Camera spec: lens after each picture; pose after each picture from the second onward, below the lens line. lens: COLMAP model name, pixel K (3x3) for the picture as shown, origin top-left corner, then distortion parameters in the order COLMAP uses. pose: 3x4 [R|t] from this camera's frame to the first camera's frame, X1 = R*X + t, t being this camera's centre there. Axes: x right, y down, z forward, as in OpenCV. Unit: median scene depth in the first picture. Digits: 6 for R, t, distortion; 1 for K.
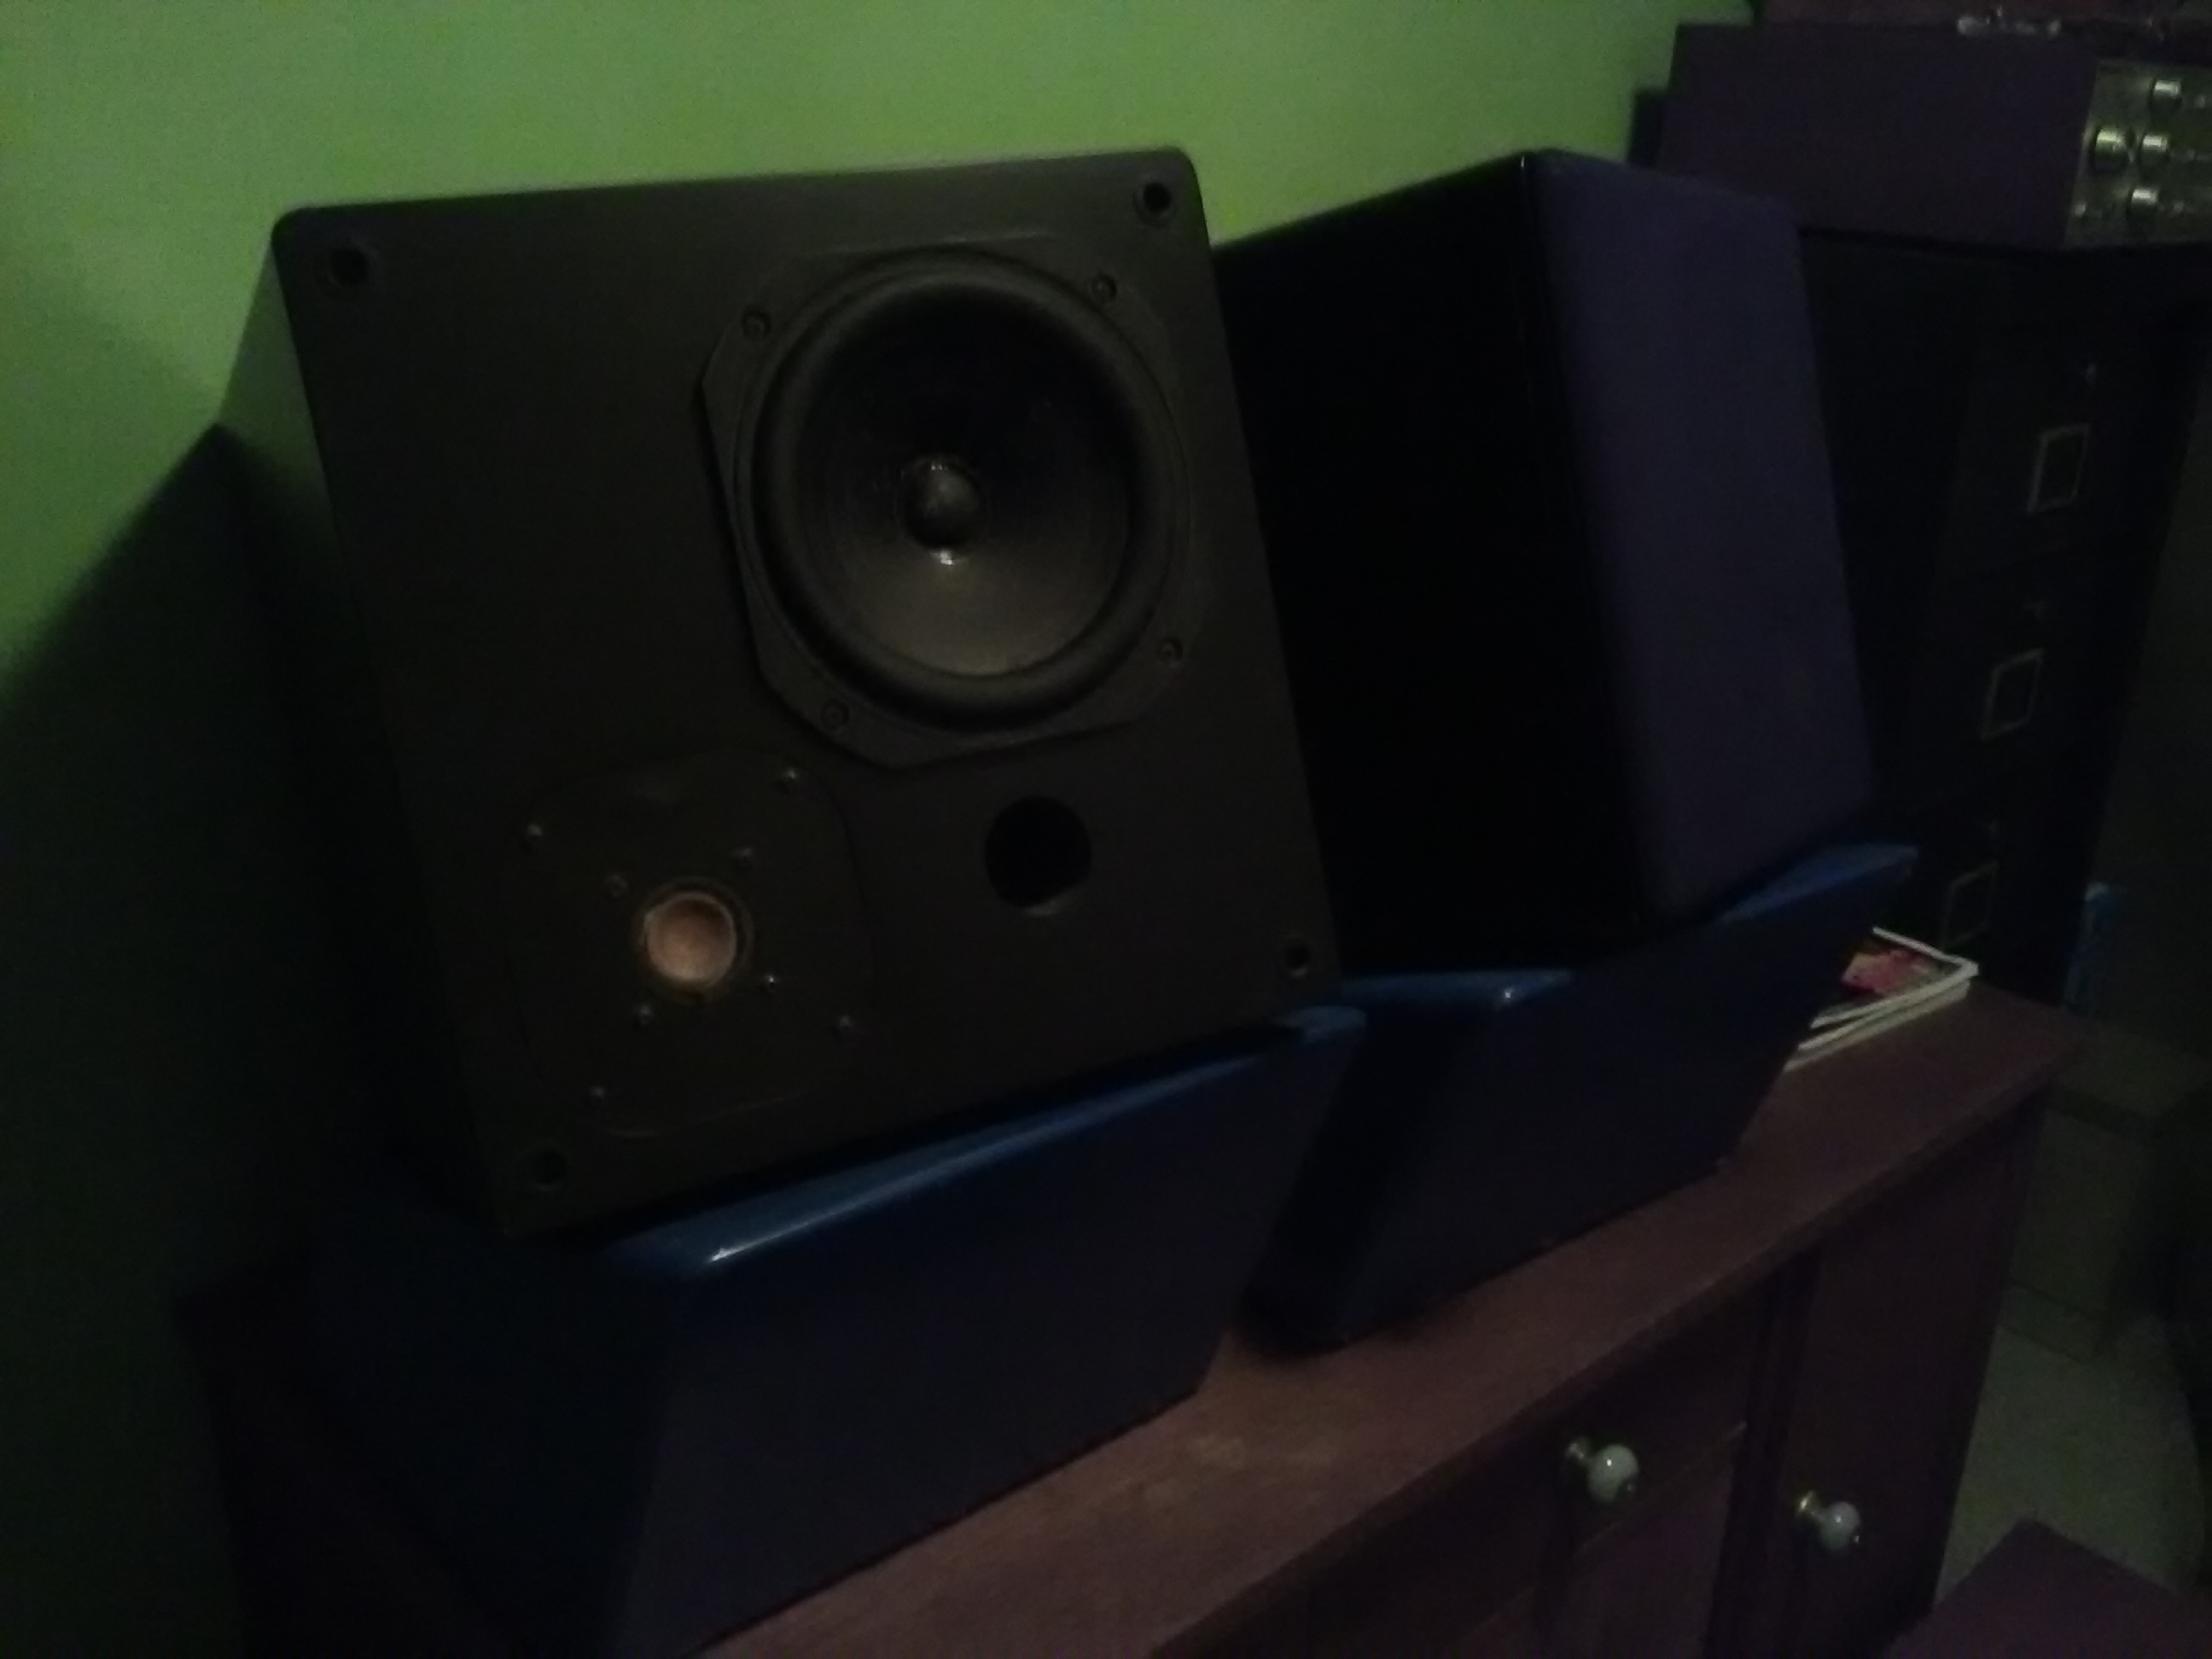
lens RADIAL K [[1968.9, 0, 1102.7], [0, 1968.9, 822.5], [0, 0, 1]] dist [0.008893, -0.052644]
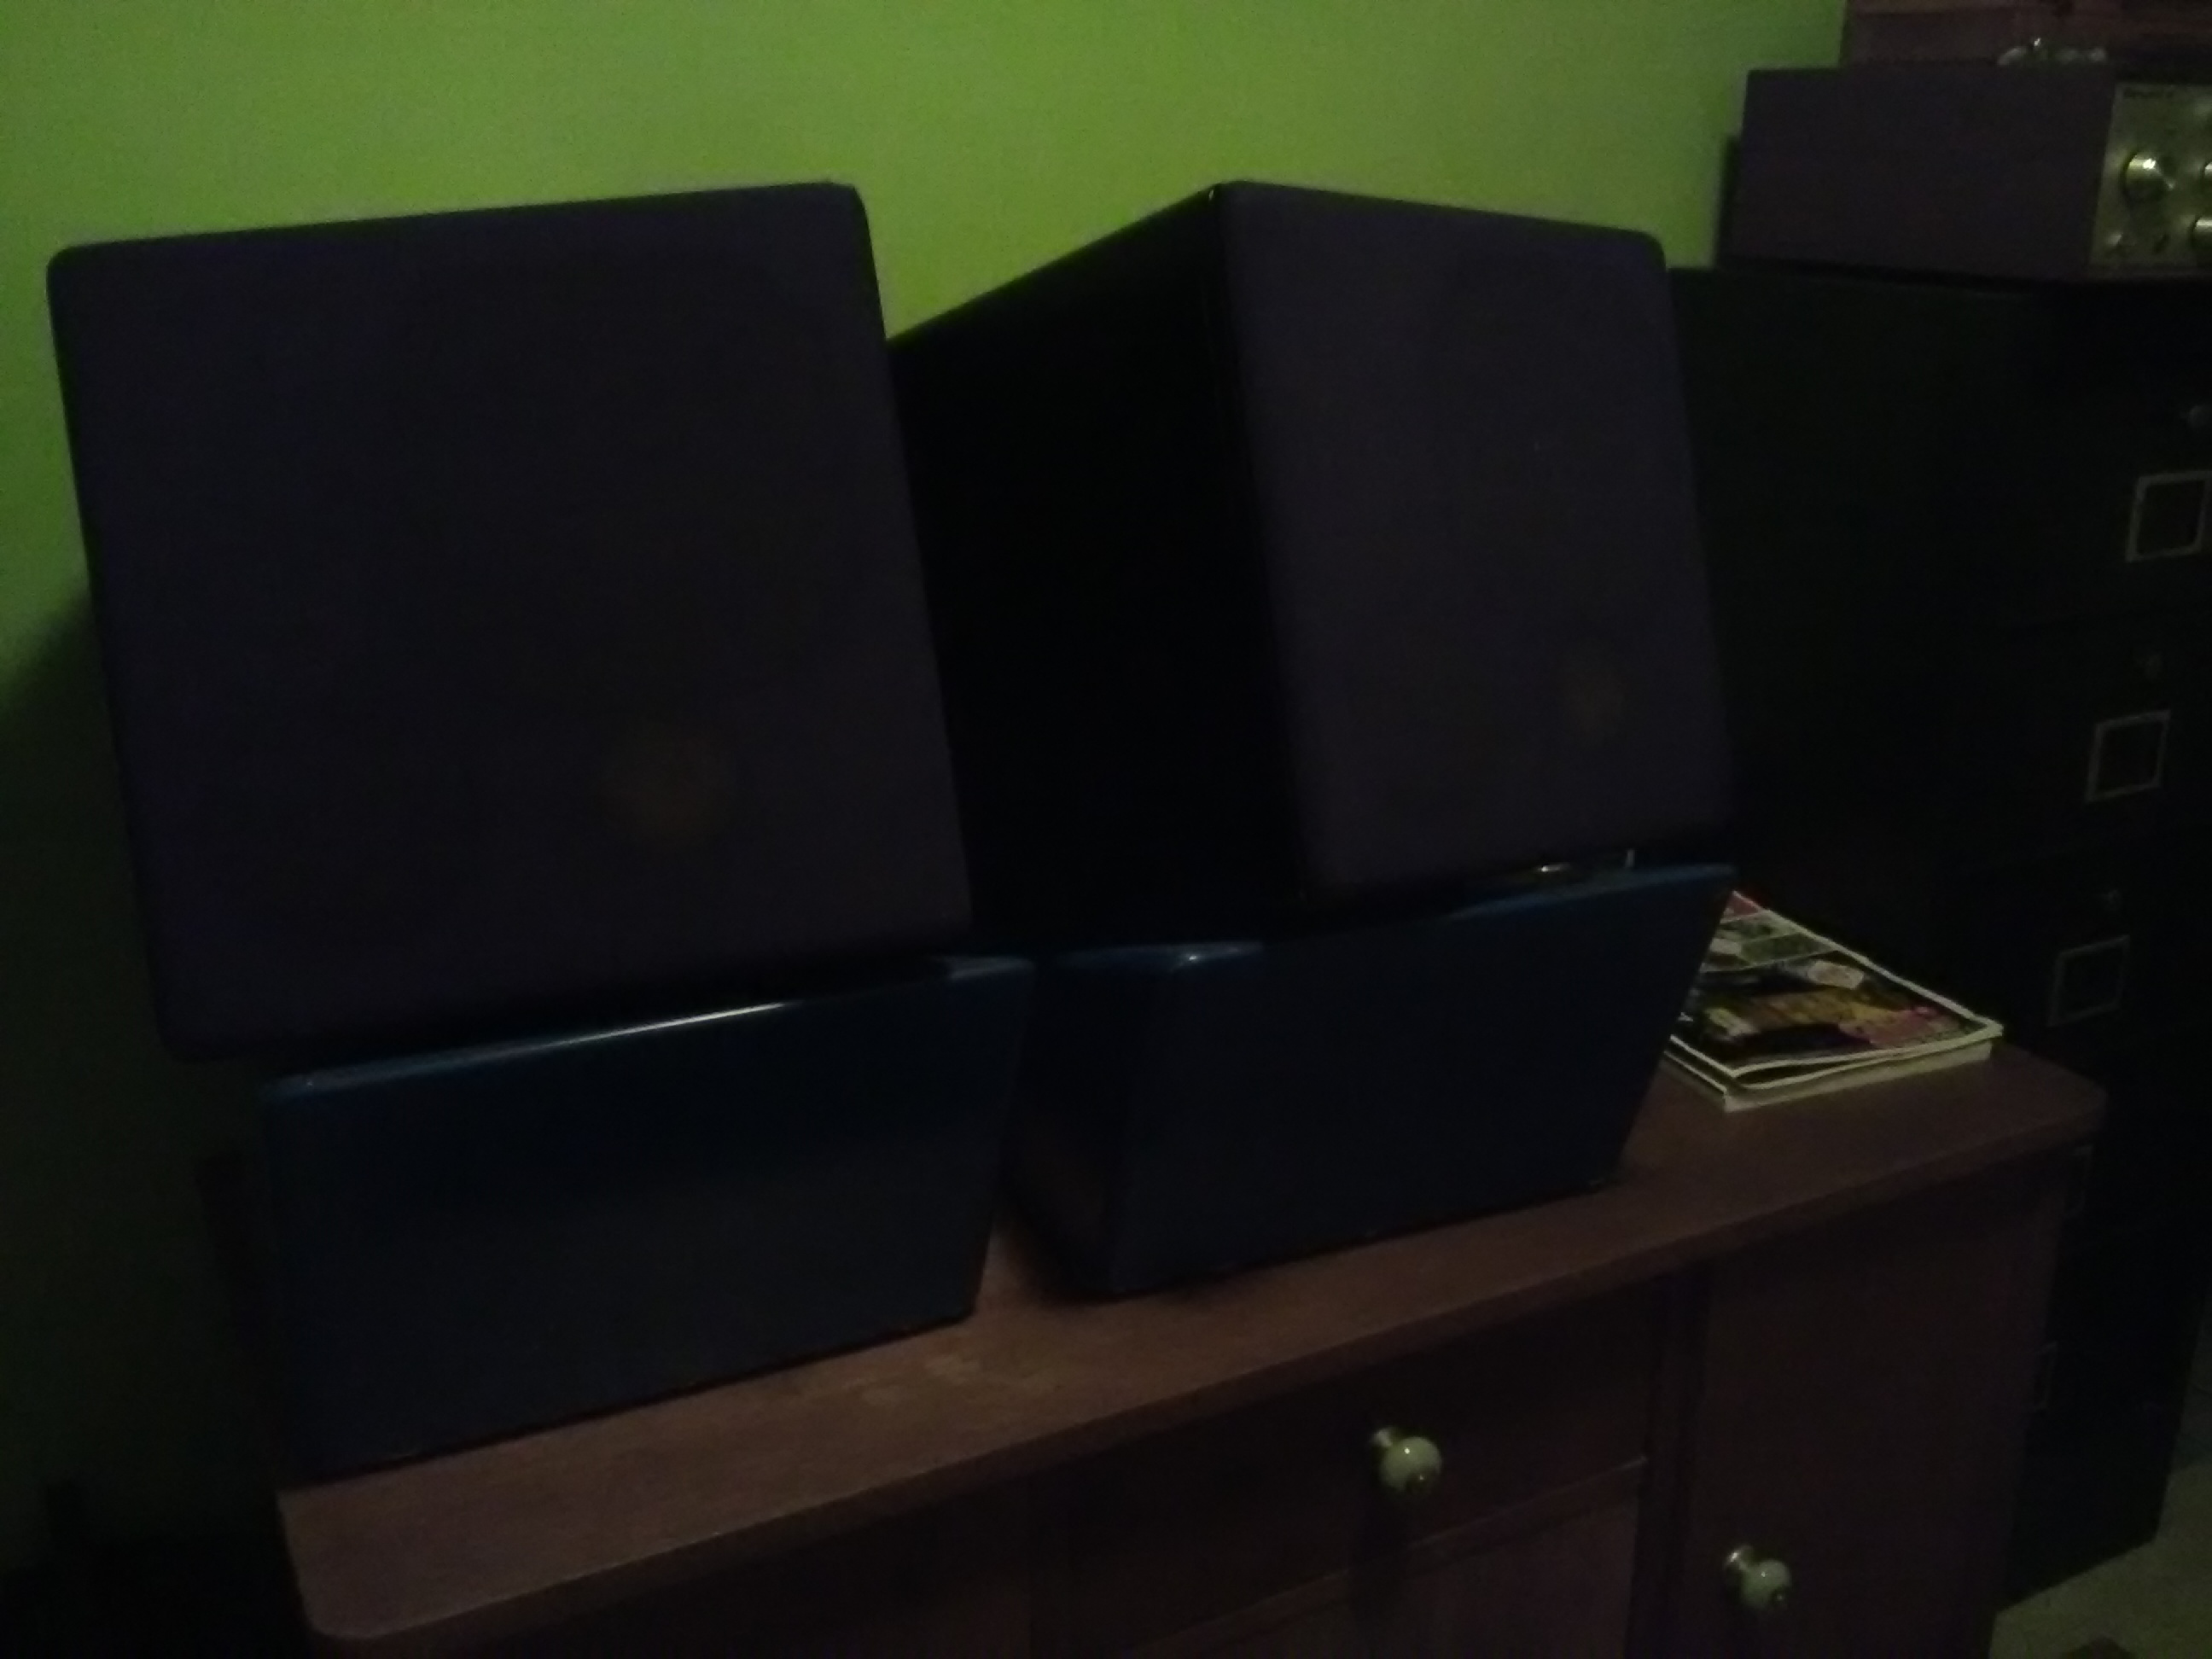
lens RADIAL K [[1968.9, 0, 1109.8], [0, 1968.9, 827.0], [0, 0, 1]] dist [0.008893, -0.052644]
pose [[0.969466, 0.047185, -0.240644, 0.265776], [-0.056296, 0.997929, -0.031125, 0.032141], [0.238677, 0.043722, 0.970114, -0.036095]]
